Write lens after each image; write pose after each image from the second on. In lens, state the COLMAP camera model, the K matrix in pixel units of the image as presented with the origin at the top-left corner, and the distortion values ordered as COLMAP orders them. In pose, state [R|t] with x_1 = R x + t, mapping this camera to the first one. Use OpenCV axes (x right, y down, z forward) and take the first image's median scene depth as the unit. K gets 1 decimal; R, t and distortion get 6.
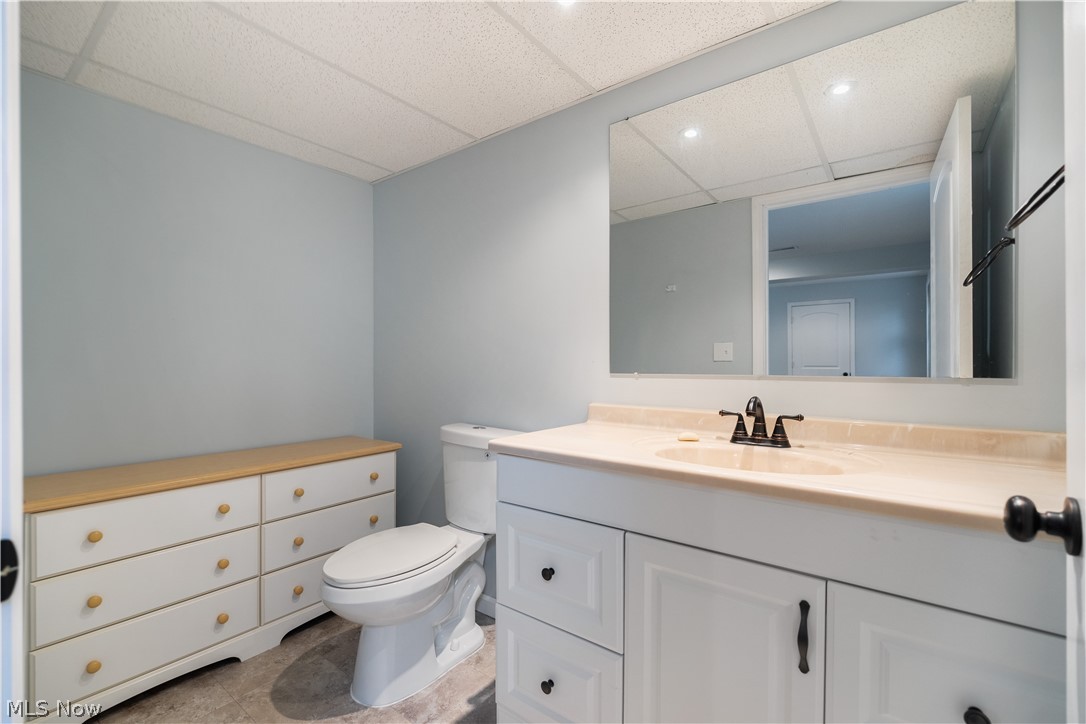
lens RADIAL K [[470.4, 0, 542.3], [0, 470.4, 365.2], [0, 0, 1]] dist [-0.008178, -0.000062]
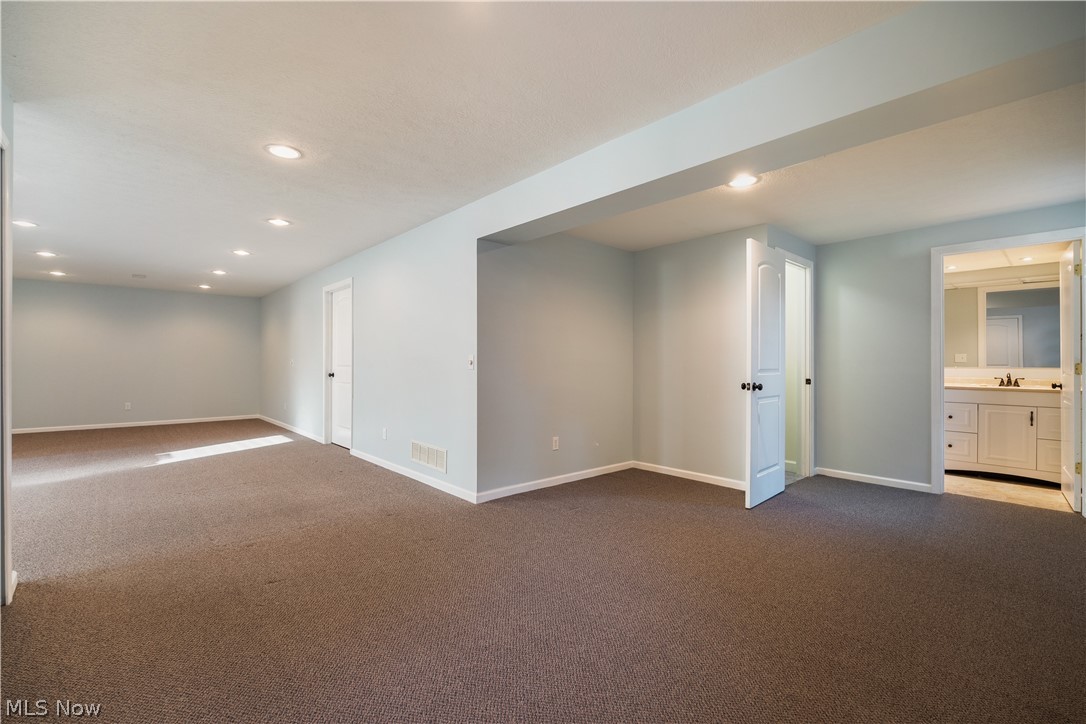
lens RADIAL K [[470.4, 0, 542.3], [0, 470.4, 365.2], [0, 0, 1]] dist [-0.008178, -0.000062]
pose [[0.981604, -0.003920, -0.190886, -2.442091], [0.004507, 0.999986, 0.002642, -0.020653], [0.190873, -0.003453, 0.981609, -3.293779]]
